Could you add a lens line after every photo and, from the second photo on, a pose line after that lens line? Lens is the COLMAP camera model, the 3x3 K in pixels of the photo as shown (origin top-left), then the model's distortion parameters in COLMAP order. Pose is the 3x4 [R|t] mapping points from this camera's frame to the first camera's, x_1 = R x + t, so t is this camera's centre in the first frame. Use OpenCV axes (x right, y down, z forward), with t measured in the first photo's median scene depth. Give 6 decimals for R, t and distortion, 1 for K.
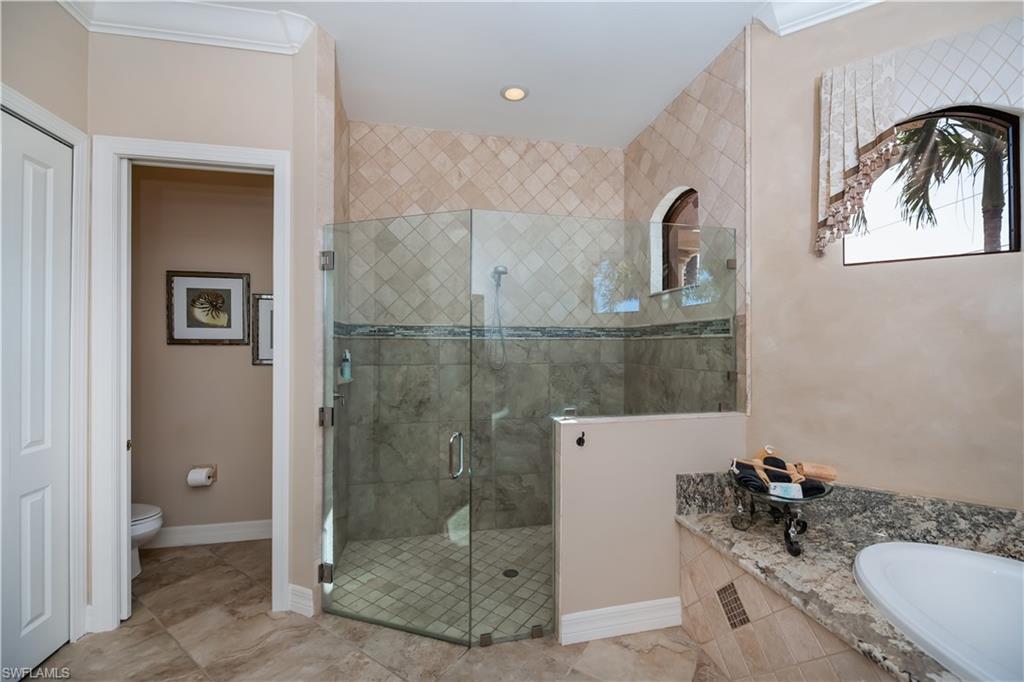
lens RADIAL K [[404.5, 0, 515.7], [0, 404.5, 338.5], [0, 0, 1]] dist [-0.002524, -0.000793]
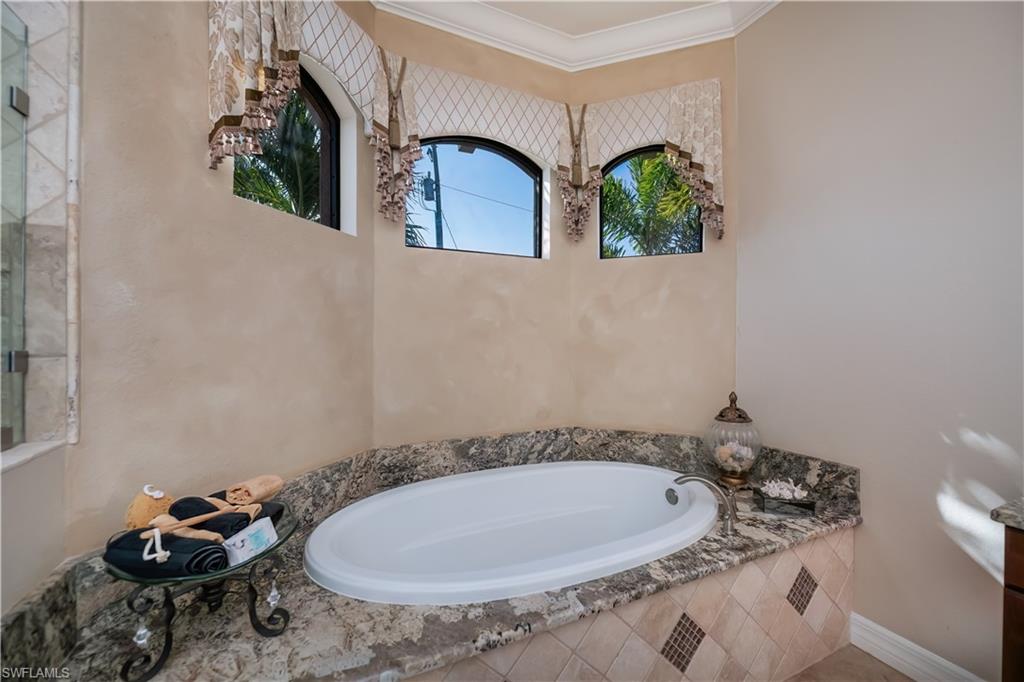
lens RADIAL K [[404.5, 0, 515.7], [0, 404.5, 338.5], [0, 0, 1]] dist [-0.002524, -0.000793]
pose [[-0.227277, 0.001757, 0.973829, 0.004220], [-0.019007, 0.999800, -0.006240, 0.081068], [-0.973645, -0.019928, -0.227198, 0.779326]]
